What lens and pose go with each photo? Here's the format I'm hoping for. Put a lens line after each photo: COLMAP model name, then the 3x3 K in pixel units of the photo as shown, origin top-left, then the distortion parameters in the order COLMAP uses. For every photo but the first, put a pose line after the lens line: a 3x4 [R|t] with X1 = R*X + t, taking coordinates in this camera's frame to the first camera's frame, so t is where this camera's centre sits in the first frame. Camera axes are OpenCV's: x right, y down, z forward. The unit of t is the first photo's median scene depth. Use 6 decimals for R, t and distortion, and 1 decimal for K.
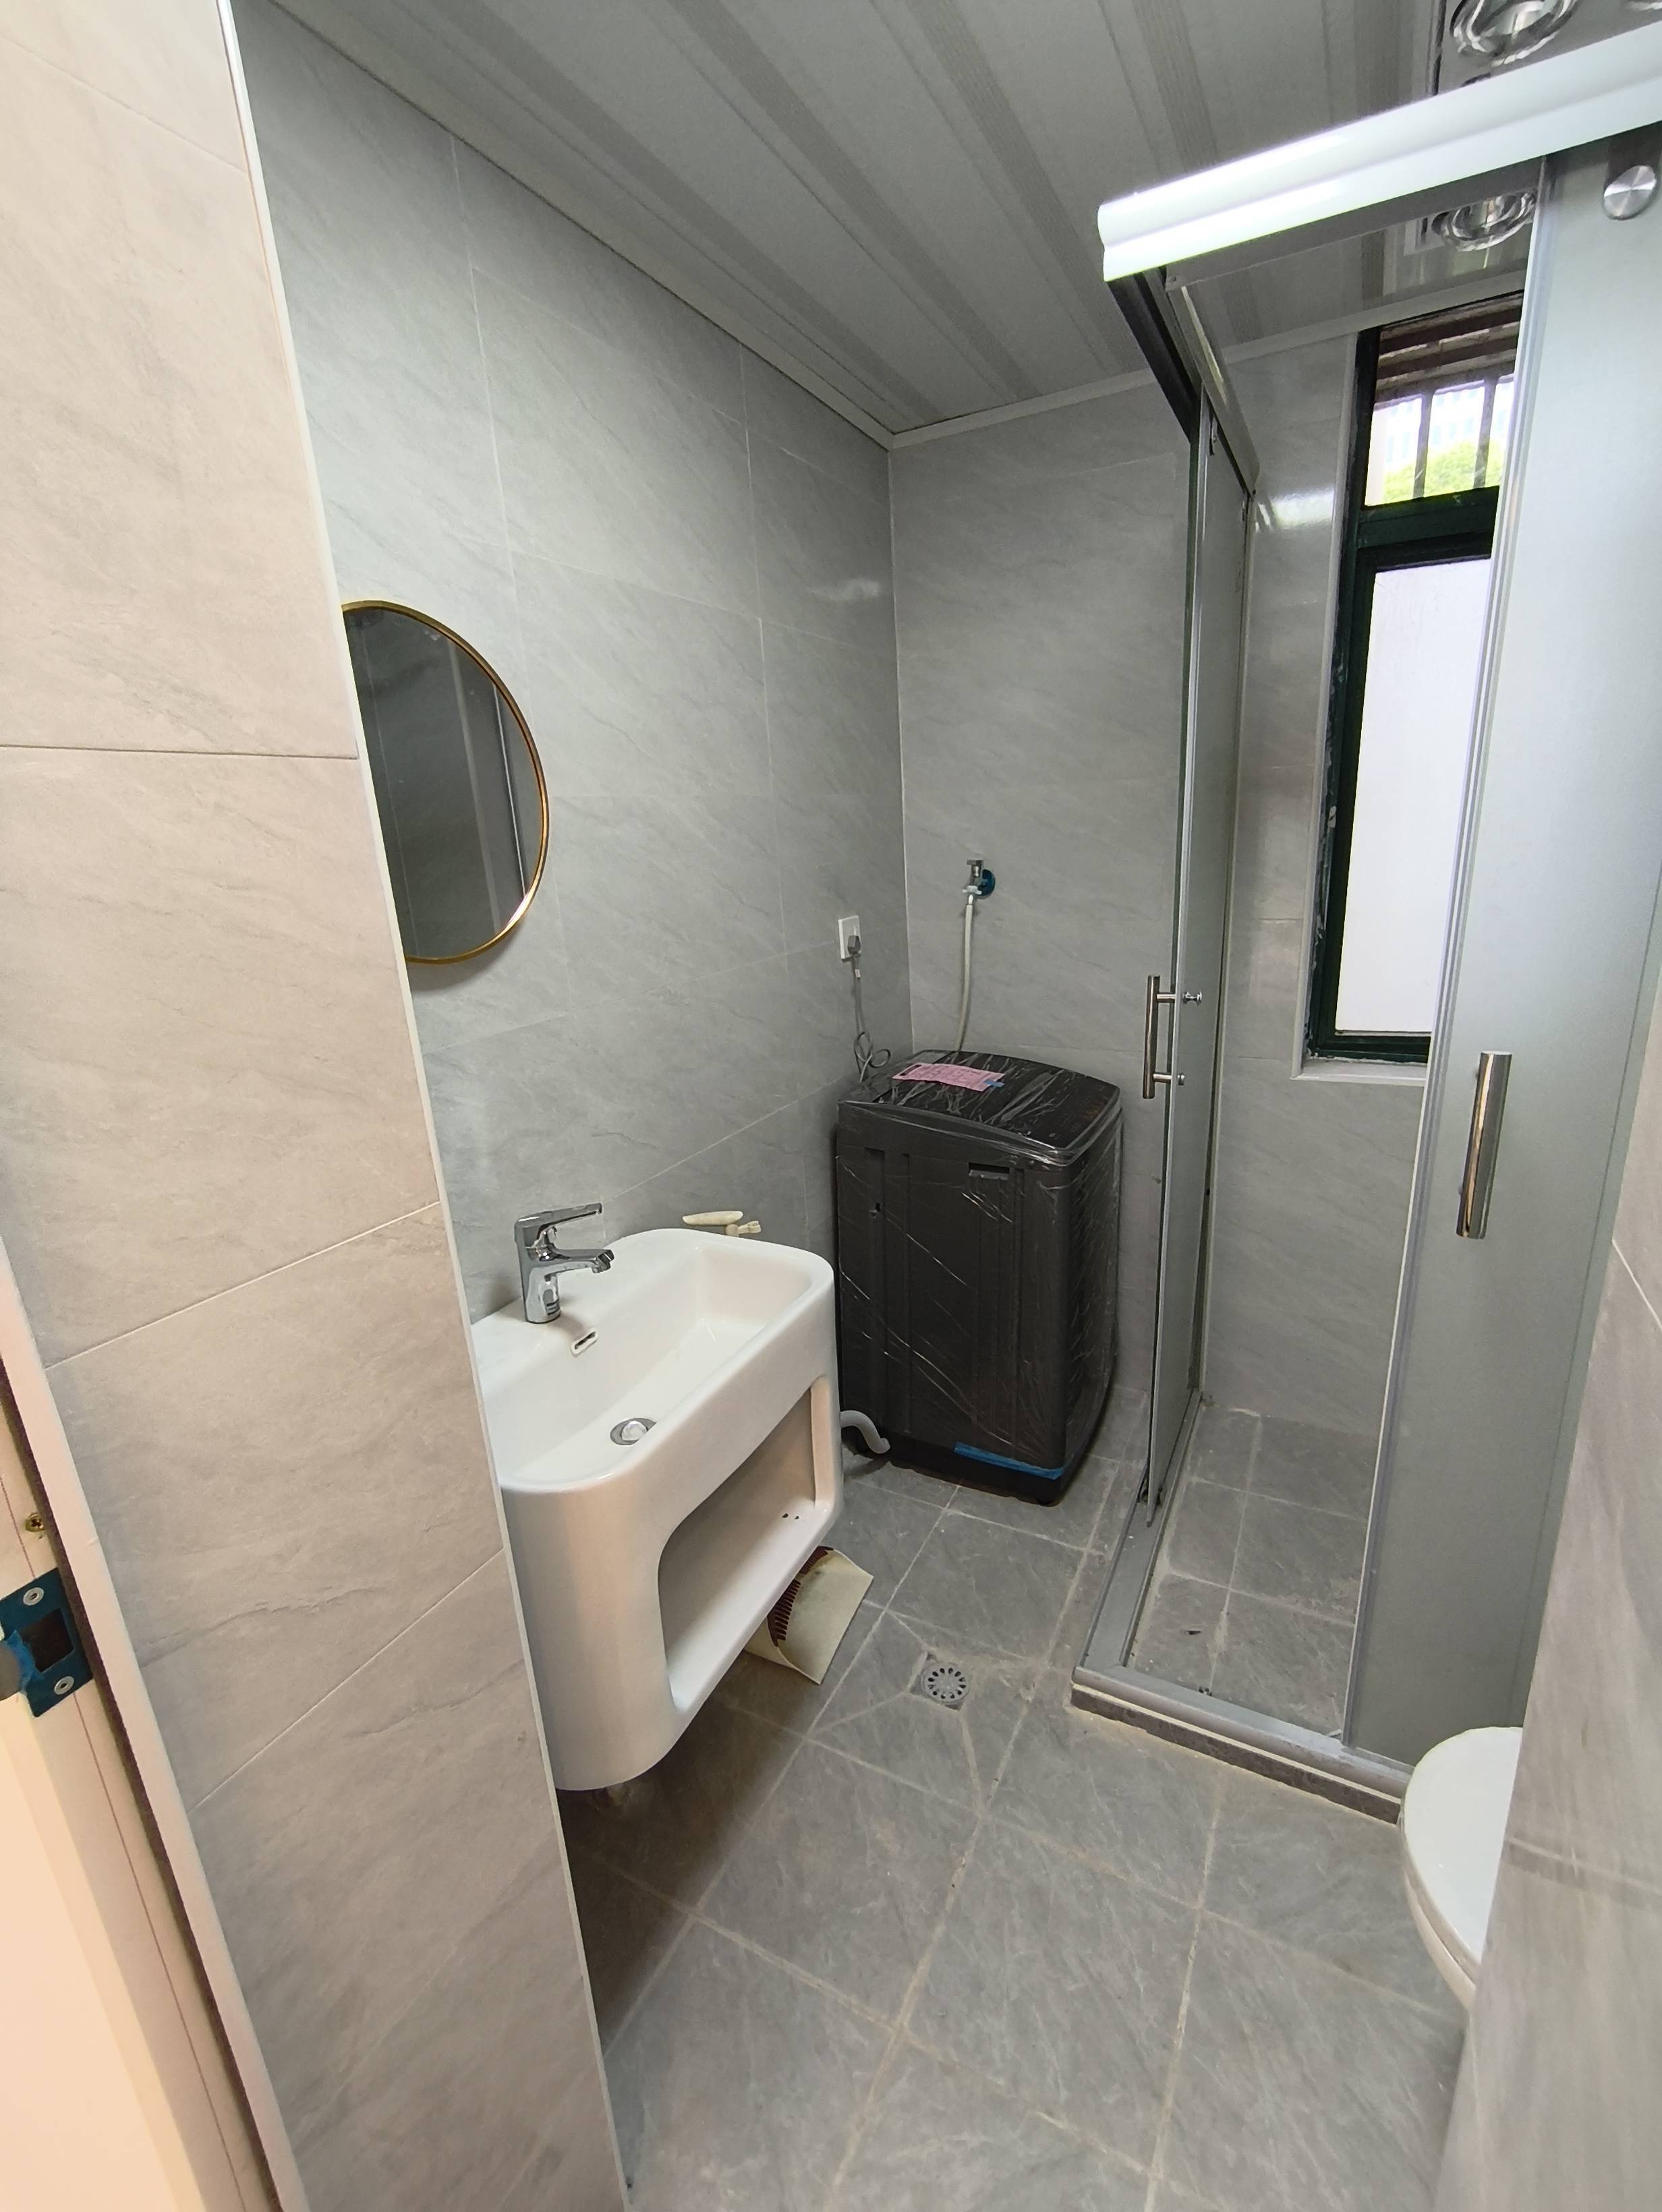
lens RADIAL K [[992.6, 0, 839.9], [0, 992.6, 1115.7], [0, 0, 1]] dist [-0.000809, 0.000071]
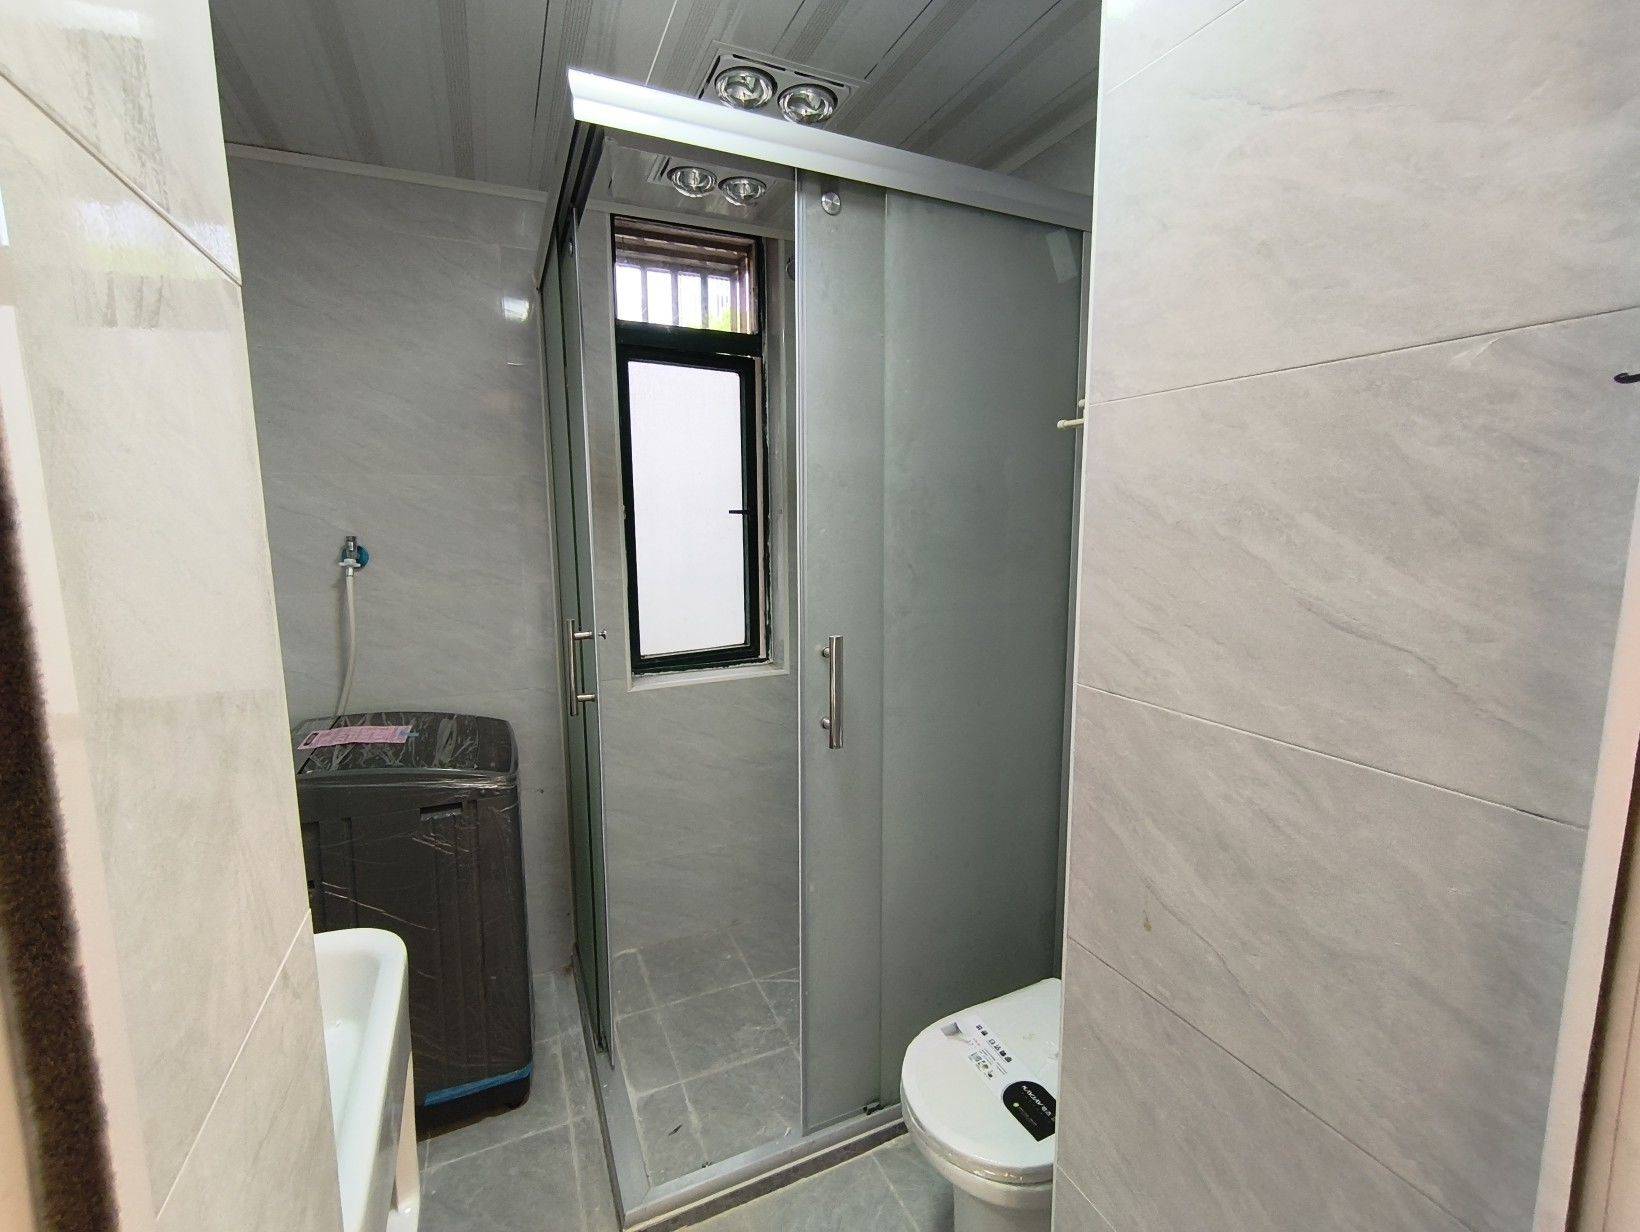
lens RADIAL K [[735.9, 0, 866.1], [0, 735.9, 610.9], [0, 0, 1]] dist [-0.000809, 0.000071]
pose [[0.595602, -0.064554, 0.800682, -0.187913], [0.207599, 0.975273, -0.075796, 0.000181], [-0.775990, 0.211365, 0.594276, 0.108873]]
